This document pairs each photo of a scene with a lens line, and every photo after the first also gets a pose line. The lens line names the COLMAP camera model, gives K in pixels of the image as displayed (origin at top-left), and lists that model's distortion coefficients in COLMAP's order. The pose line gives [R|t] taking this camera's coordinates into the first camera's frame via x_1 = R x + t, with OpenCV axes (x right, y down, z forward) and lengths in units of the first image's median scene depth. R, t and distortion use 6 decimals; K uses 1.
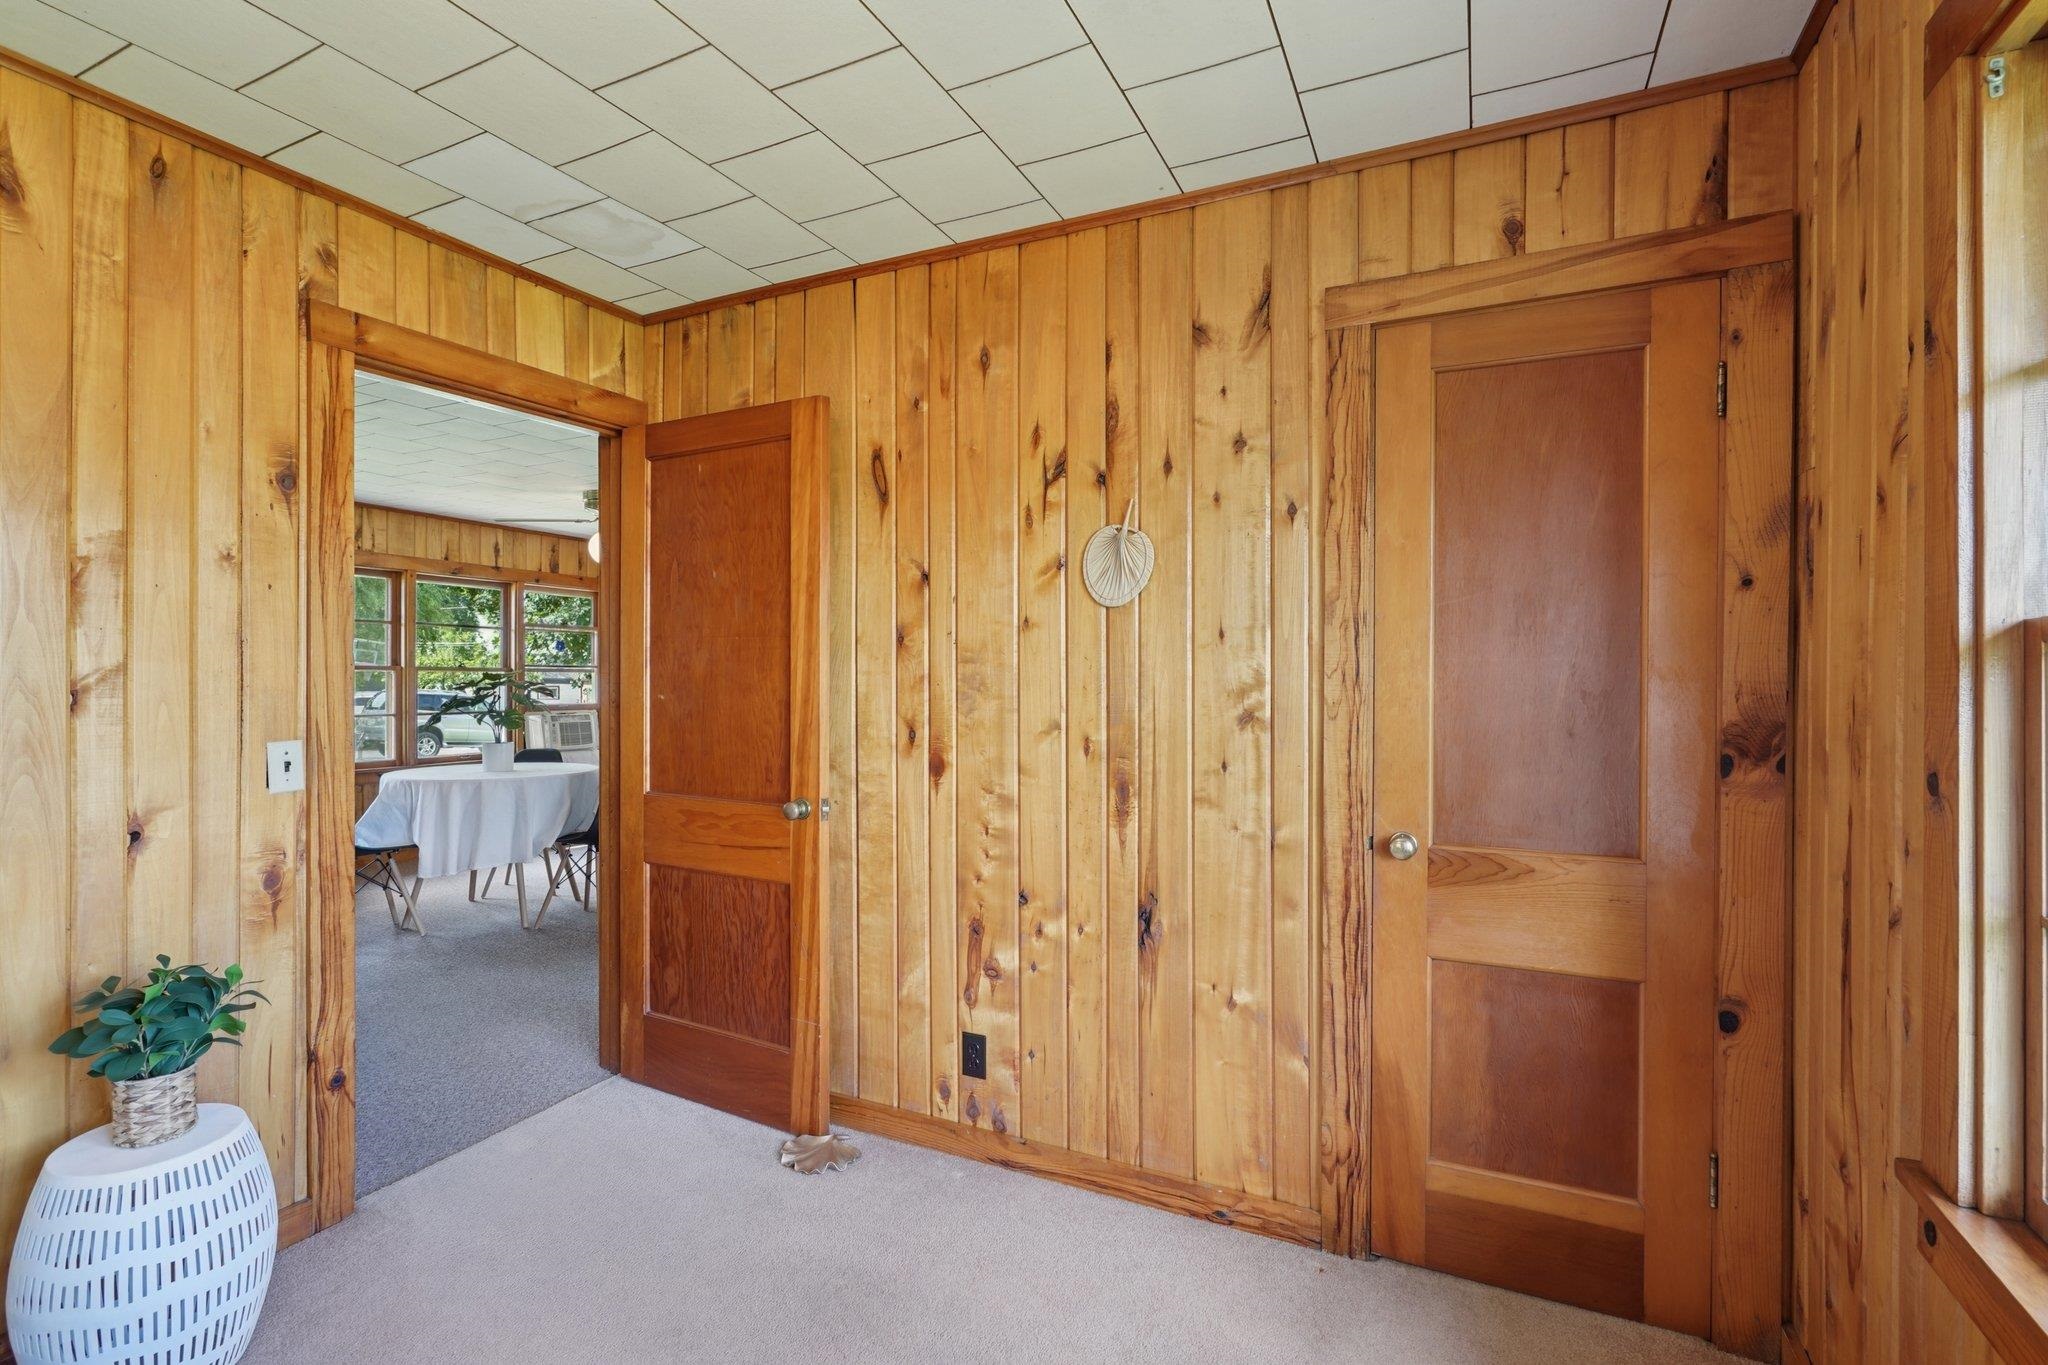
lens RADIAL K [[947.9, 0, 1020.4], [0, 947.9, 680.9], [0, 0, 1]] dist [-0.002314, 0.001460]
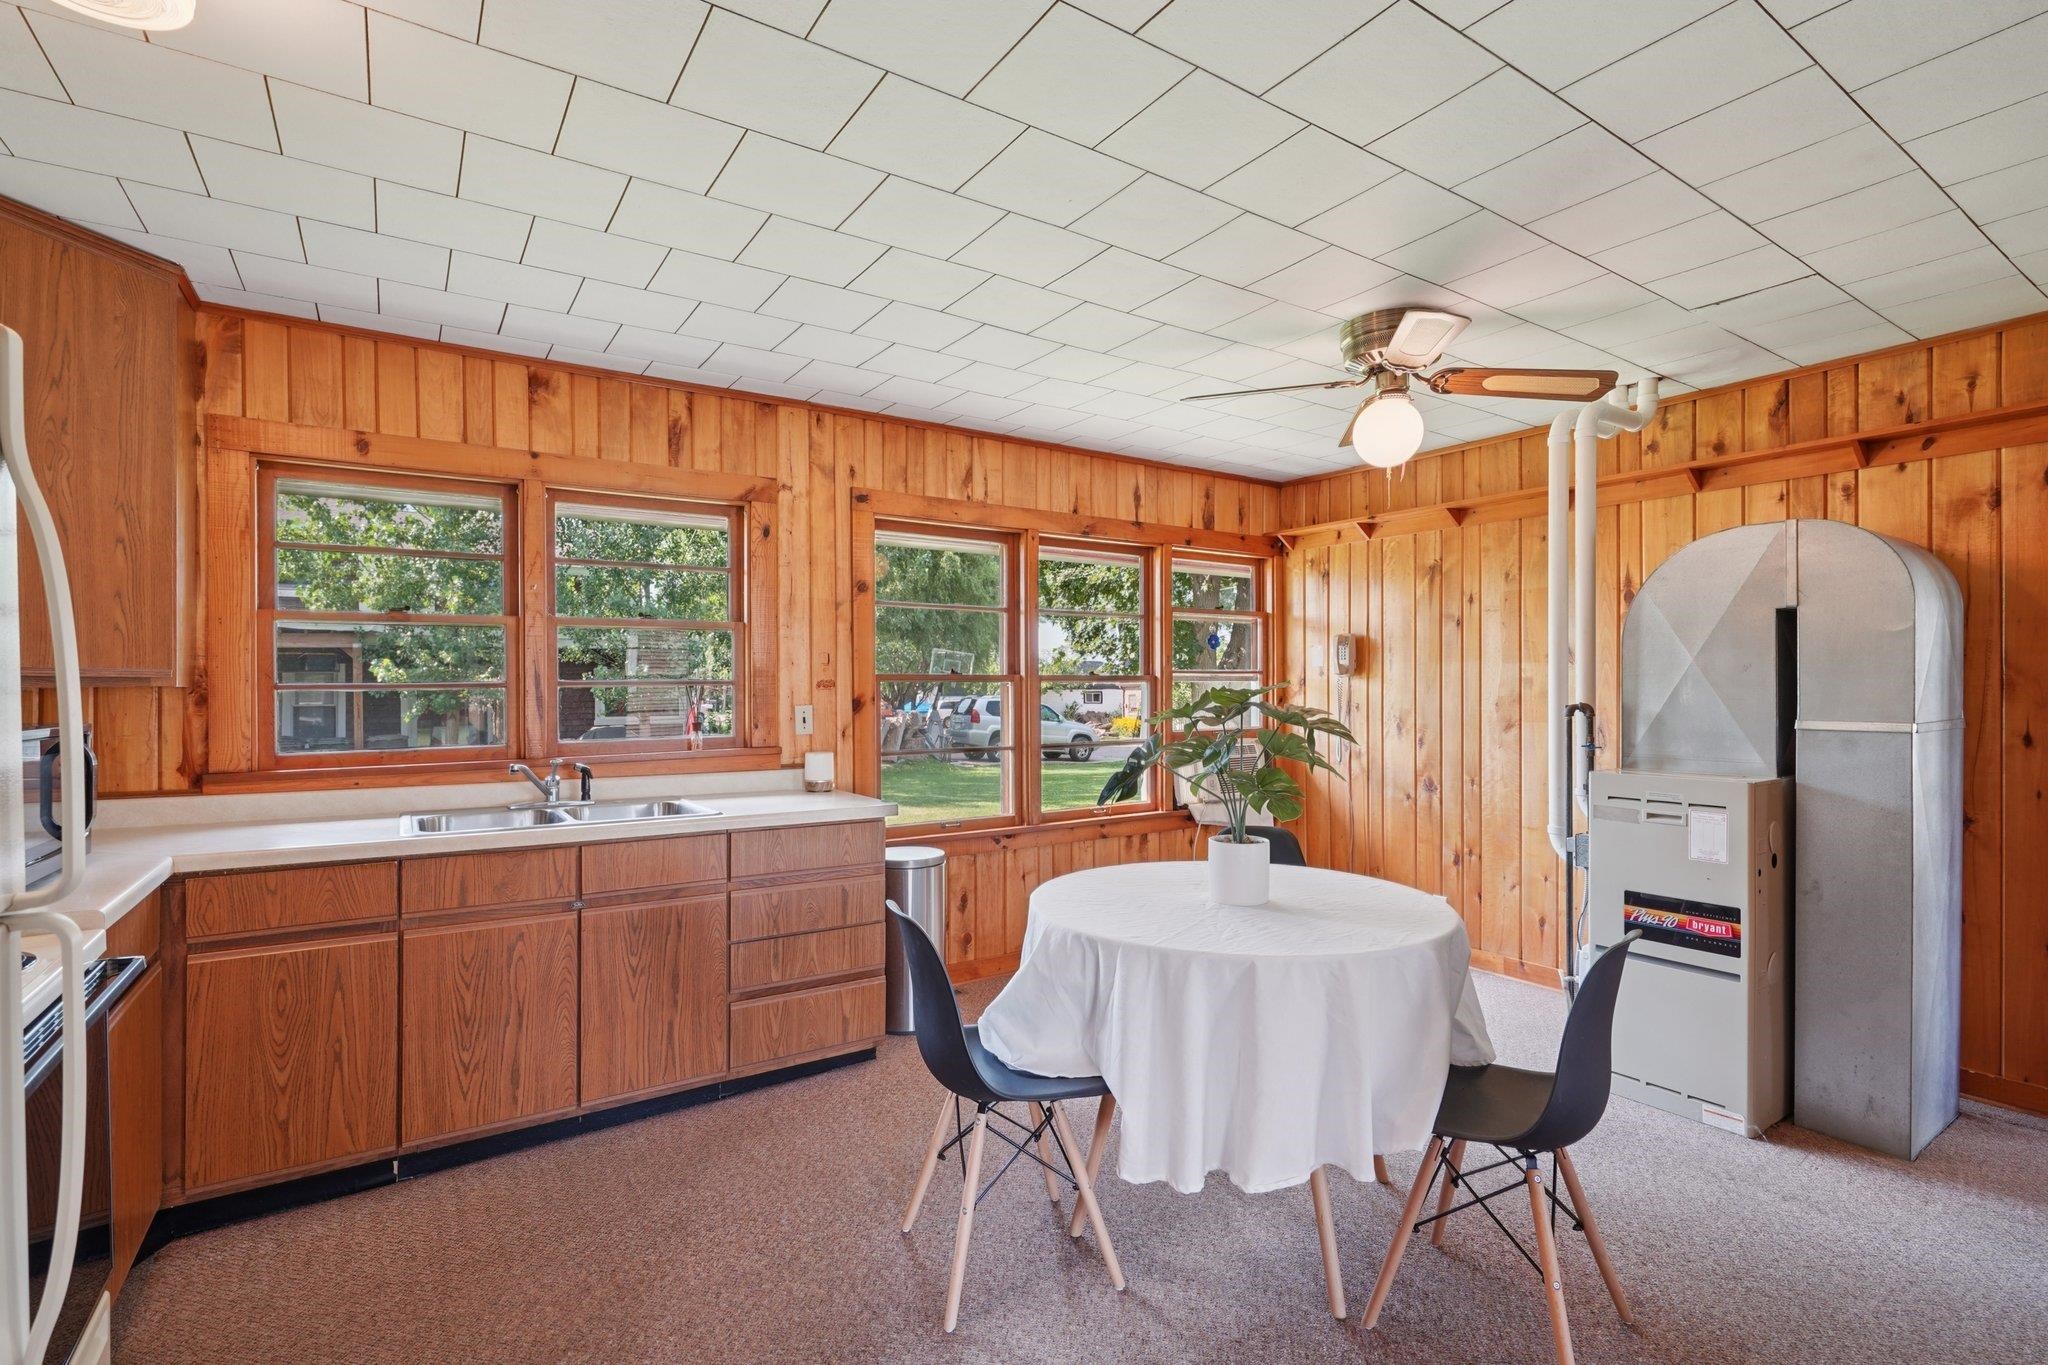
lens RADIAL K [[947.9, 0, 1021.4], [0, 947.9, 681.6], [0, 0, 1]] dist [-0.002314, 0.001460]
pose [[0.865934, -0.004397, -0.500140, -0.318295], [0.004107, 0.999990, -0.001681, -0.009901], [0.500142, -0.000599, 0.865943, 0.421362]]
